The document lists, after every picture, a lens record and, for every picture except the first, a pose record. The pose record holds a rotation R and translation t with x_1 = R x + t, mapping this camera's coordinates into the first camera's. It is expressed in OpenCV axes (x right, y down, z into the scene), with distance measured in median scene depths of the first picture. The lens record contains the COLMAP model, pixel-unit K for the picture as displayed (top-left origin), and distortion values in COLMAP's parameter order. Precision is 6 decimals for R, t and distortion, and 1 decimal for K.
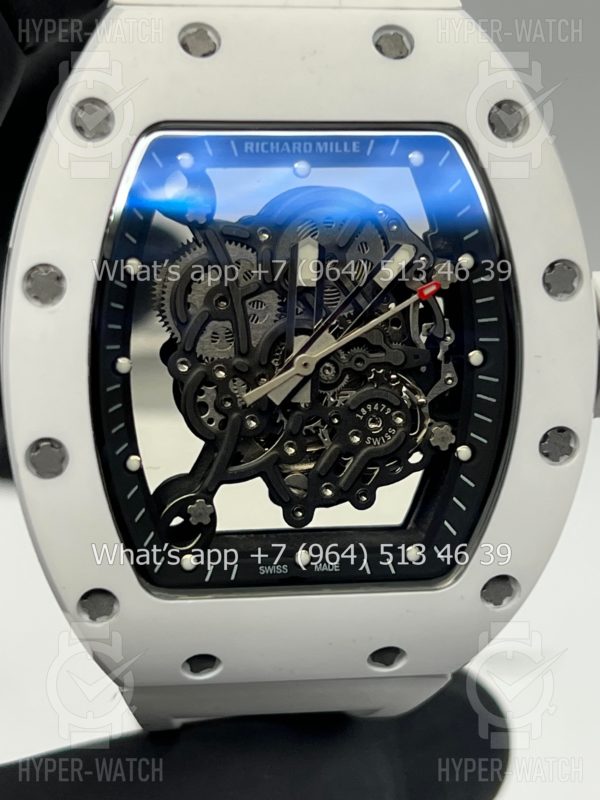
lens RADIAL K [[1895.7, 0, 300.0], [0, 1895.7, 400.0], [0, 0, 1]] dist [0.299410, -0.934844]
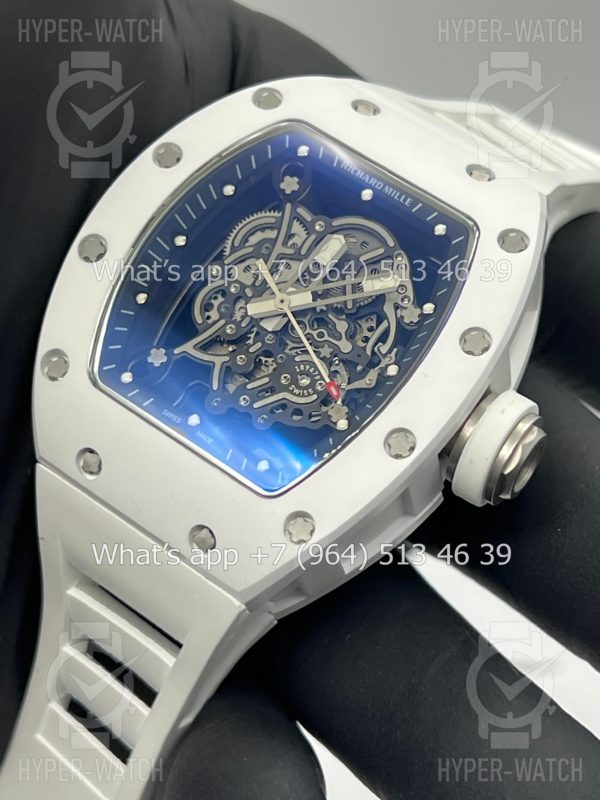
lens RADIAL K [[1895.7, 0, 300.0], [0, 1895.7, 400.0], [0, 0, 1]] dist [0.299410, -0.934844]
pose [[0.760534, 0.436305, -0.480861, 0.670849], [-0.619736, 0.708703, -0.337146, 0.463512], [0.193689, 0.554417, 0.809386, -0.036408]]
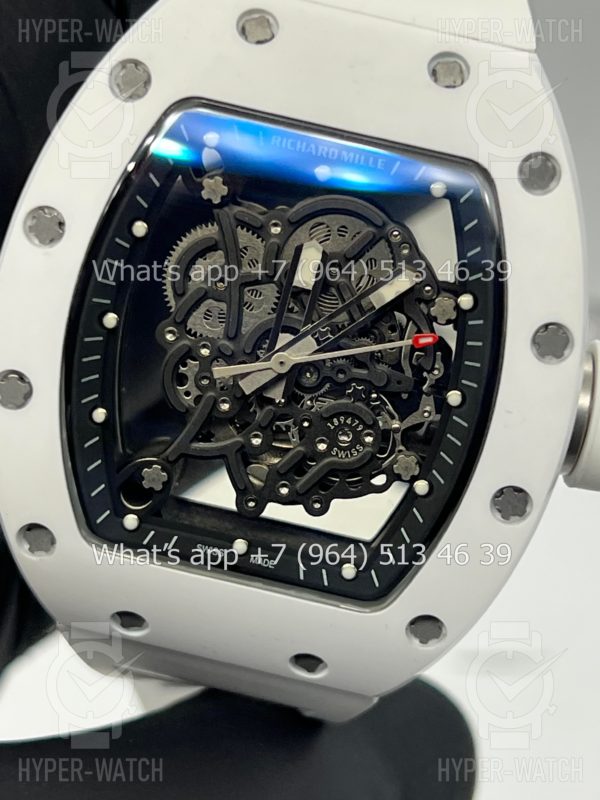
lens RADIAL K [[1895.7, 0, 300.0], [0, 1895.7, 400.0], [0, 0, 1]] dist [0.299410, -0.934844]
pose [[0.953091, 0.247118, -0.174783, 0.190054], [-0.242443, 0.968980, 0.047960, -0.049351], [0.181213, -0.003336, 0.983438, 0.007772]]
